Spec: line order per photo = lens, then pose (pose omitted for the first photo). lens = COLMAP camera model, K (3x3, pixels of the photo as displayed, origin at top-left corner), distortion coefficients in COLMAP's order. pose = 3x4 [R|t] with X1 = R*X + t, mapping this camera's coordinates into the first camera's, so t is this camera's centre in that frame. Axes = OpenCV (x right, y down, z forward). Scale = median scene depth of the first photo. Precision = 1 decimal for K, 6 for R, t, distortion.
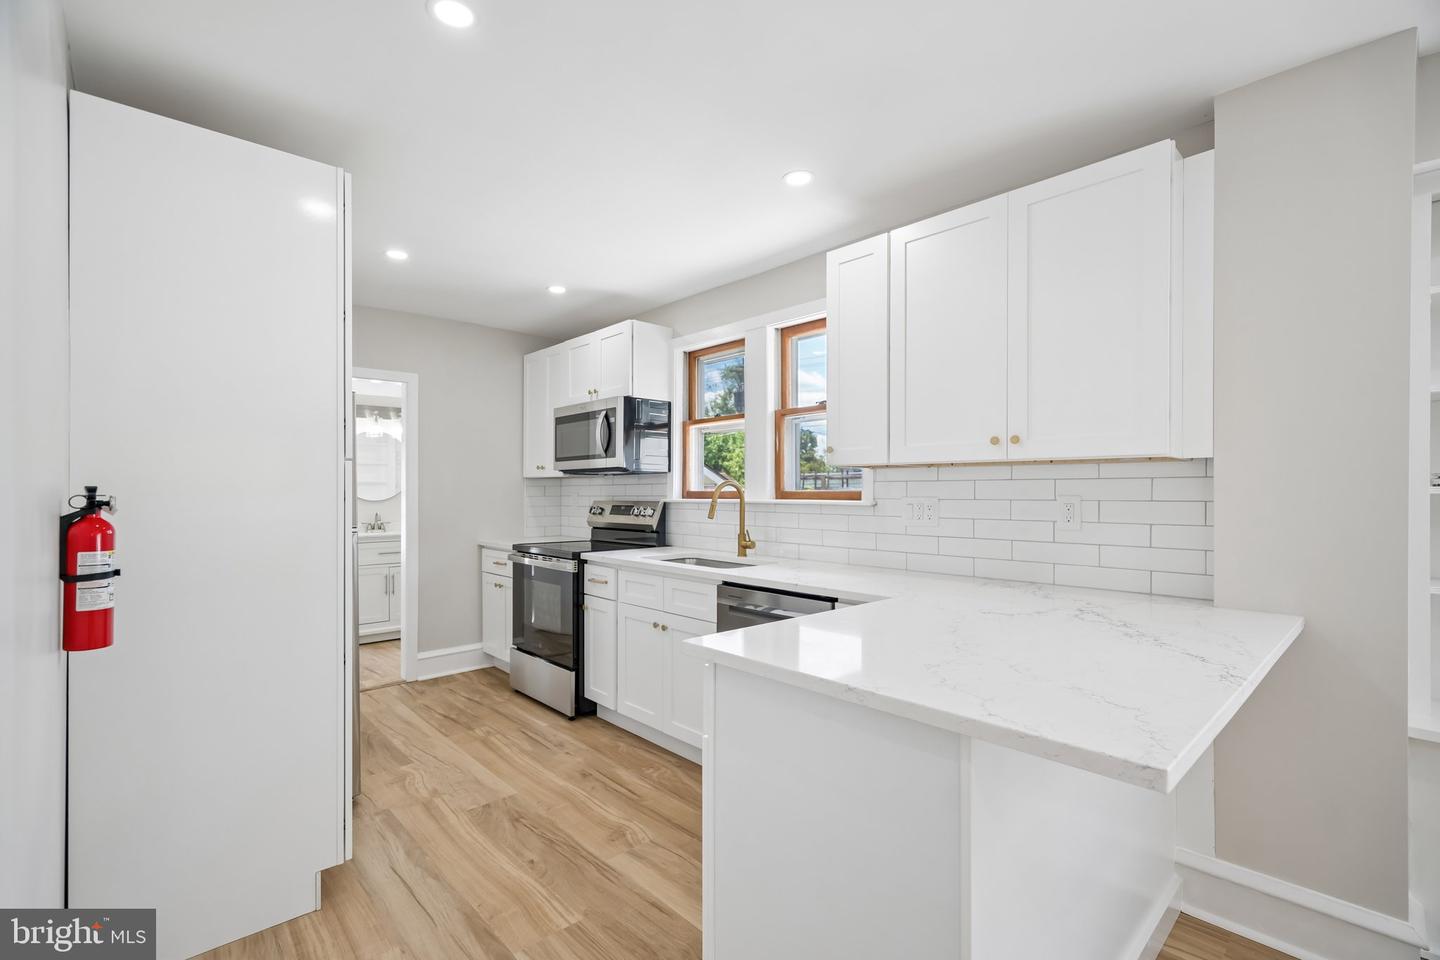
lens RADIAL K [[650.0, 0, 714.6], [0, 650.0, 489.1], [0, 0, 1]] dist [0.000531, 0.000450]
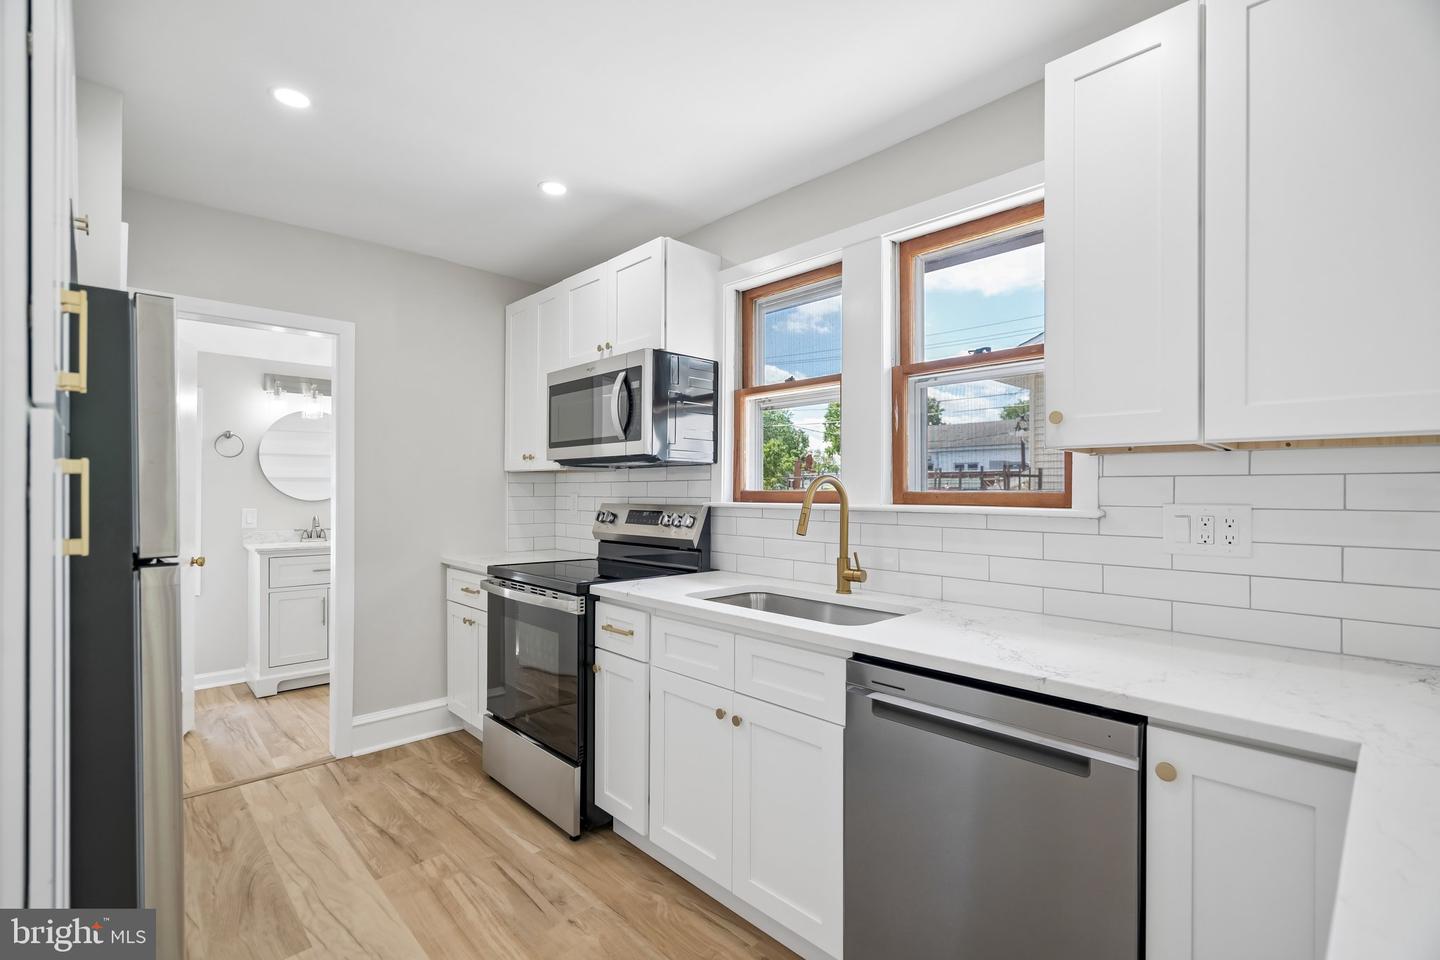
lens RADIAL K [[650.0, 0, 714.6], [0, 650.0, 489.1], [0, 0, 1]] dist [0.000531, 0.000450]
pose [[0.999790, 0.004719, 0.019941, -0.088110], [-0.004747, 0.999988, 0.001386, 0.000559], [-0.019934, -0.001480, 0.999800, 0.322255]]
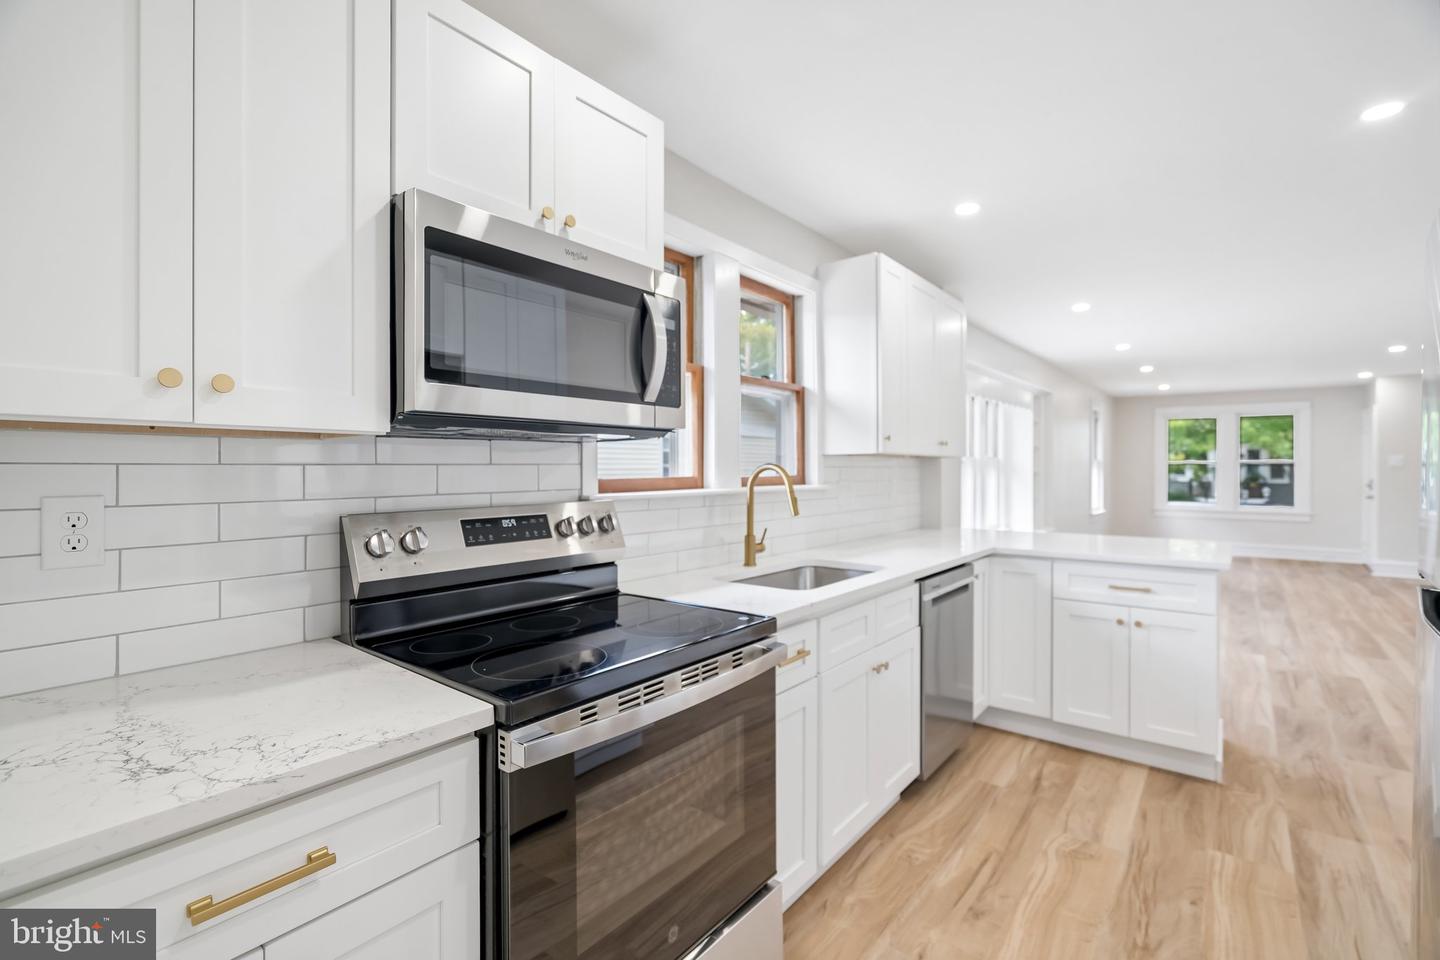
lens RADIAL K [[649.8, 0, 716.9], [0, 649.8, 474.0], [0, 0, 1]] dist [-0.003918, 0.001000]
pose [[-0.150247, -0.006298, 0.988628, -0.608132], [-0.000059, 0.999980, 0.006361, -0.004137], [-0.988648, 0.000898, -0.150244, 1.029856]]
